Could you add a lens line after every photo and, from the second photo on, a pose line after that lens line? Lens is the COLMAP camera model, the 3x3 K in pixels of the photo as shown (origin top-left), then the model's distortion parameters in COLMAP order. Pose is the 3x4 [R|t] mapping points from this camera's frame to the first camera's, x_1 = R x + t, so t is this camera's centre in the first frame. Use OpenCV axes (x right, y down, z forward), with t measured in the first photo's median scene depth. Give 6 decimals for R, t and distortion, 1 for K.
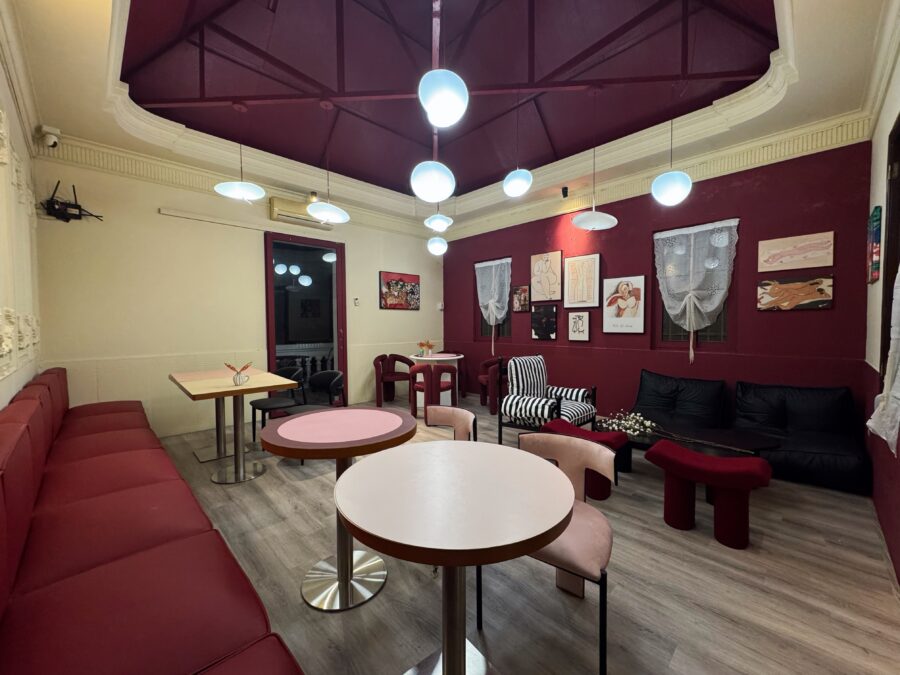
lens RADIAL K [[361.1, 0, 449.1], [0, 361.1, 337.4], [0, 0, 1]] dist [0.003640, 0.000662]
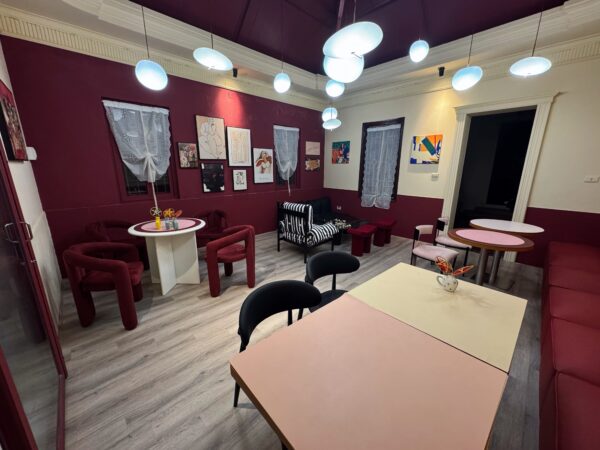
lens RADIAL K [[240.7, 0, 303.8], [0, 240.7, 222.5], [0, 0, 1]] dist [0.003640, 0.000662]
pose [[-0.013096, -0.226512, 0.973920, -0.640119], [0.028218, 0.973532, 0.226801, -0.079259], [-0.999516, 0.030452, -0.006358, 0.802255]]
